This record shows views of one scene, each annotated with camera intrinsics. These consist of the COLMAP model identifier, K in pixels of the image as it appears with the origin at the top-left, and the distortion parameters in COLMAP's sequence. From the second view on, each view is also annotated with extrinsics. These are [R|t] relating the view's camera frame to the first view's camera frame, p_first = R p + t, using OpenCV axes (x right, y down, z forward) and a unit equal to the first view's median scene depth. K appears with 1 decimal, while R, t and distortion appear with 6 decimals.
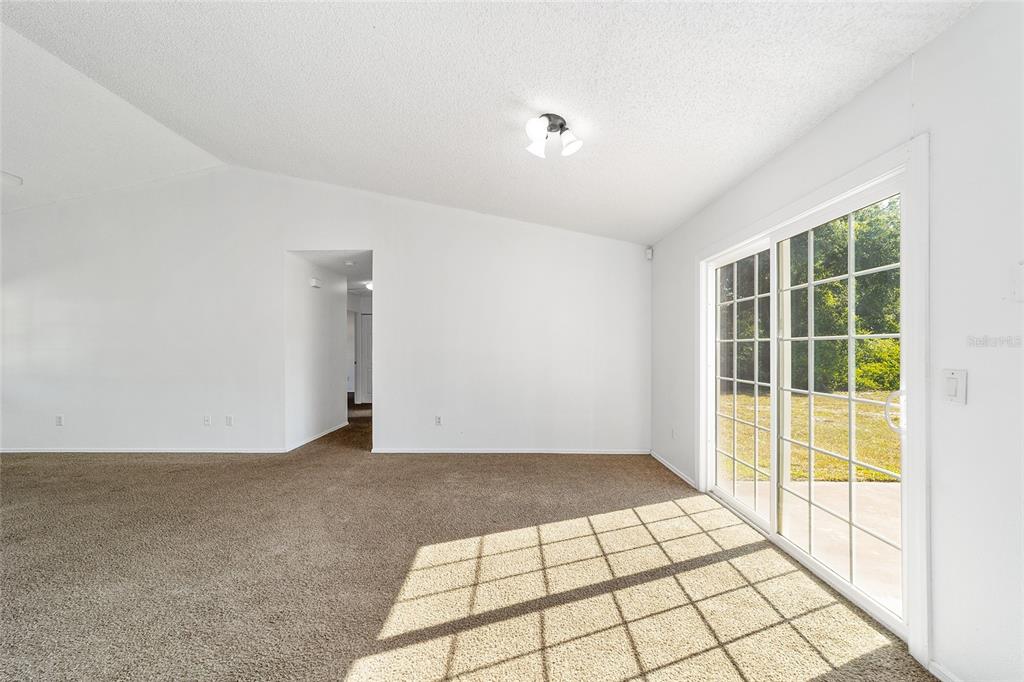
lens RADIAL K [[392.7, 0, 506.3], [0, 392.7, 347.3], [0, 0, 1]] dist [-0.009756, 0.004361]
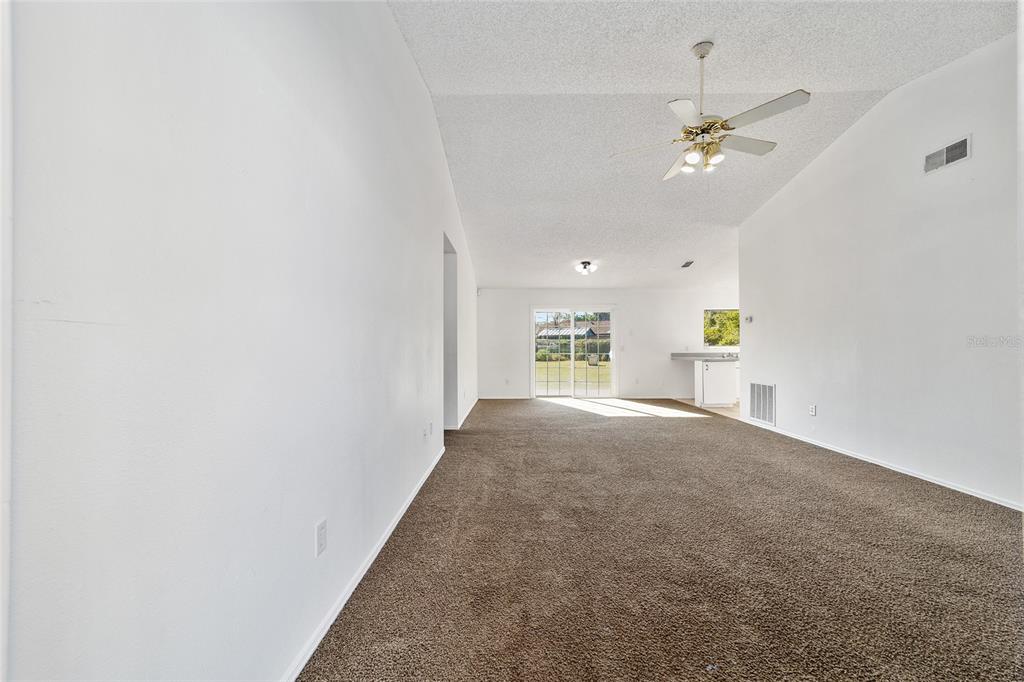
lens RADIAL K [[392.7, 0, 507.6], [0, 392.7, 344.8], [0, 0, 1]] dist [-0.009756, 0.004361]
pose [[-0.000127, 0.007741, 0.999970, -1.663862], [-0.000449, 0.999970, -0.007741, 0.032839], [-1.000000, -0.000450, -0.000124, 0.953381]]
